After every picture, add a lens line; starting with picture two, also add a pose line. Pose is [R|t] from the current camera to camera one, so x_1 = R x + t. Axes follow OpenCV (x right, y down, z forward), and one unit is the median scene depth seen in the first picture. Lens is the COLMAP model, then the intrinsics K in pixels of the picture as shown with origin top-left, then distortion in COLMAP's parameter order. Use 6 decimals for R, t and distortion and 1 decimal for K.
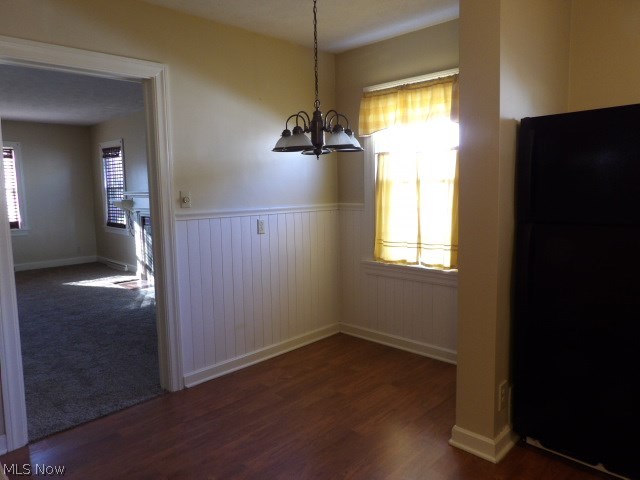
lens RADIAL K [[459.6, 0, 322.8], [0, 459.6, 236.8], [0, 0, 1]] dist [-0.022909, 0.043305]
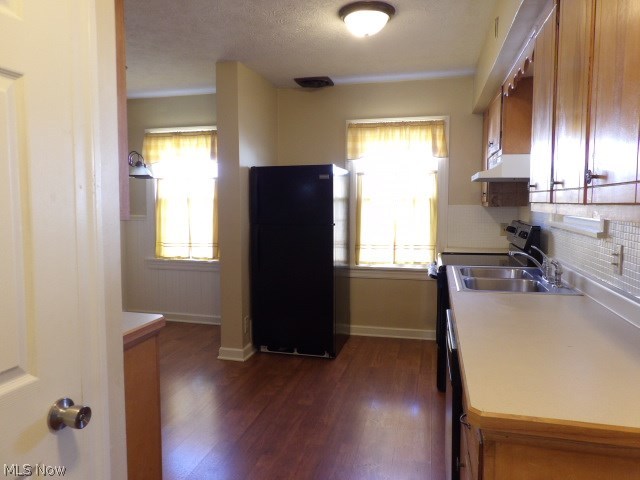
lens RADIAL K [[459.6, 0, 320.9], [0, 459.6, 236.2], [0, 0, 1]] dist [-0.022909, 0.043305]
pose [[0.867733, -0.017170, 0.496733, -0.149591], [0.036416, 0.998913, -0.029086, 0.050773], [-0.495694, 0.043328, 0.867416, -0.446584]]
